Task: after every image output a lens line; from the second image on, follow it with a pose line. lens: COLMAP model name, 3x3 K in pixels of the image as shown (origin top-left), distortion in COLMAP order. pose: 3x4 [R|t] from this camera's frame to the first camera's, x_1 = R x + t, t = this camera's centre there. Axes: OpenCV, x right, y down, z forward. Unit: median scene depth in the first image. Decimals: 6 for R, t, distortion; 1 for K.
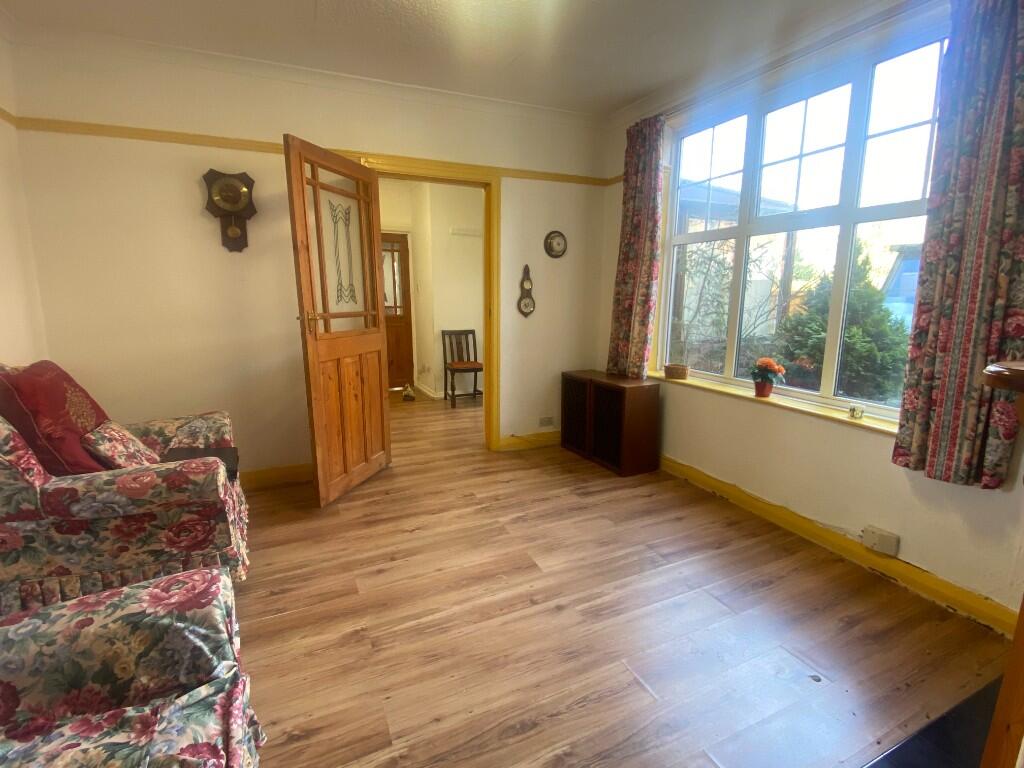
lens RADIAL K [[485.4, 0, 512.0], [0, 485.4, 384.0], [0, 0, 1]] dist [0.064788, -0.062408]
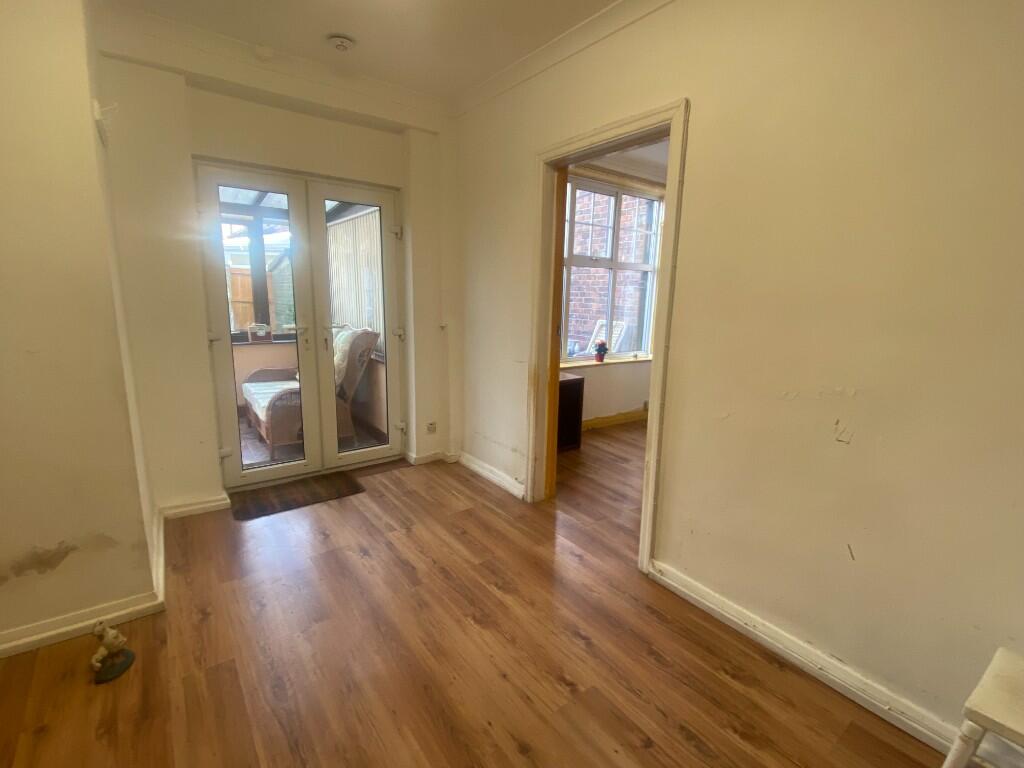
lens RADIAL K [[463.7, 0, 512.0], [0, 463.7, 384.0], [0, 0, 1]] dist [0.014510, -0.022674]
pose [[-0.217535, -0.192009, 0.956980, -1.027193], [0.147886, 0.962657, 0.226764, -0.321537], [-0.964784, 0.190853, -0.181016, 1.639211]]
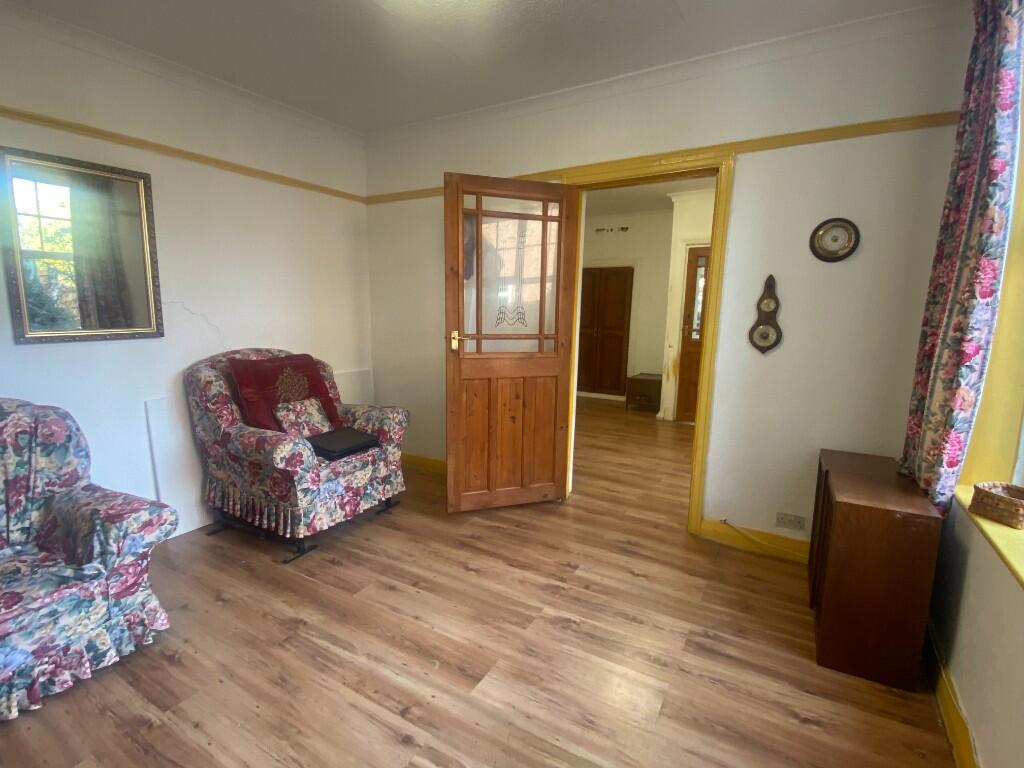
lens RADIAL K [[485.4, 0, 512.0], [0, 485.4, 384.0], [0, 0, 1]] dist [0.064788, -0.062408]
pose [[0.569157, 0.131810, -0.811595, 0.524731], [-0.163614, 0.985483, 0.045311, -0.097942], [0.805786, 0.106999, 0.582461, 0.463893]]
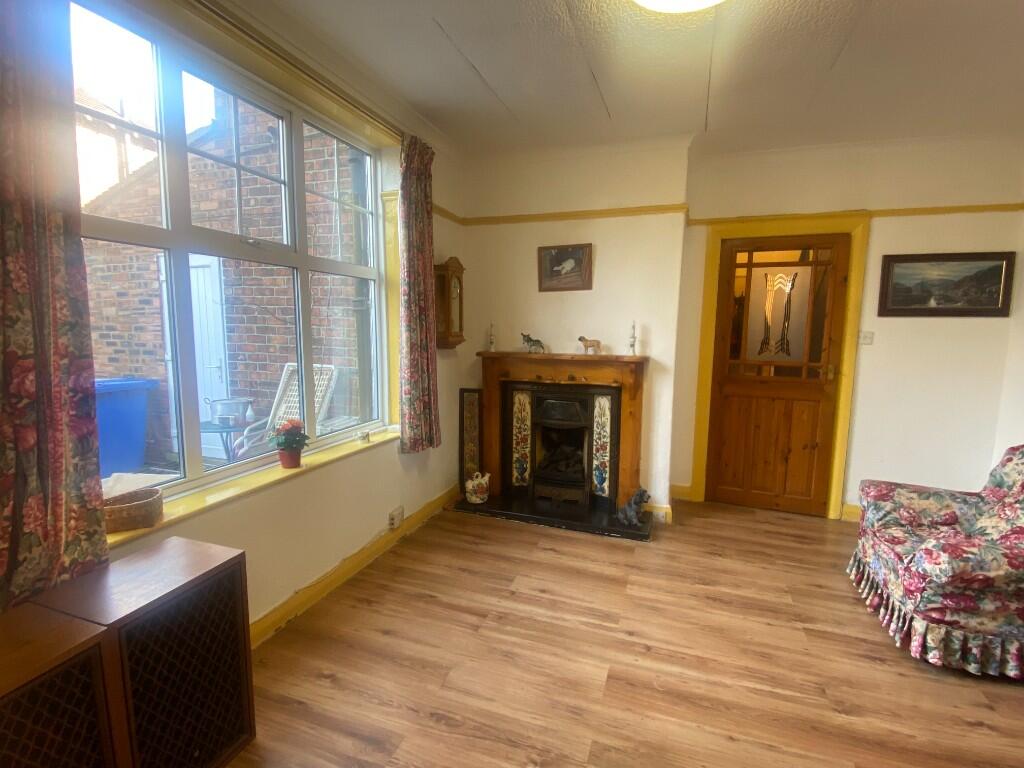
lens RADIAL K [[485.4, 0, 512.0], [0, 485.4, 384.0], [0, 0, 1]] dist [0.064788, -0.062408]
pose [[-0.730154, -0.095280, 0.676607, -0.287781], [0.109892, 0.960964, 0.253912, -0.273456], [-0.674388, 0.259749, -0.691181, 1.297351]]
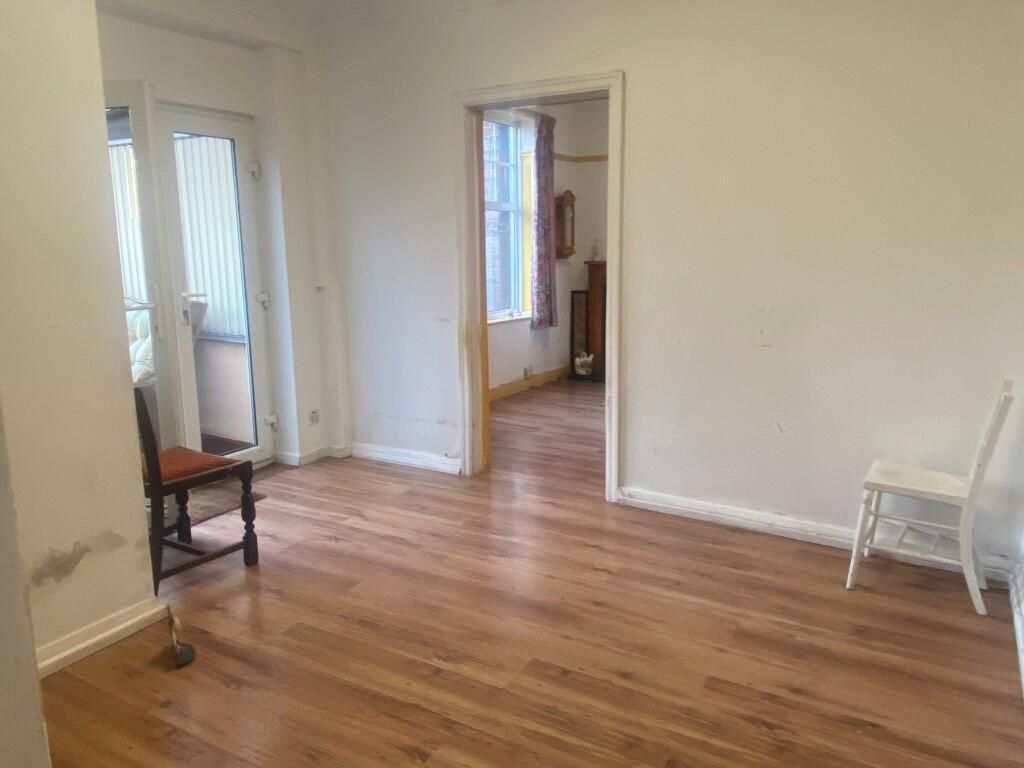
lens RADIAL K [[747.9, 0, 512.0], [0, 747.9, 384.0], [0, 0, 1]] dist [0.006195, 0.000652]
pose [[-0.588009, -0.147752, 0.795245, -1.325523], [0.149997, 0.946203, 0.286708, -0.421075], [-0.794825, 0.287871, -0.534213, 2.162960]]
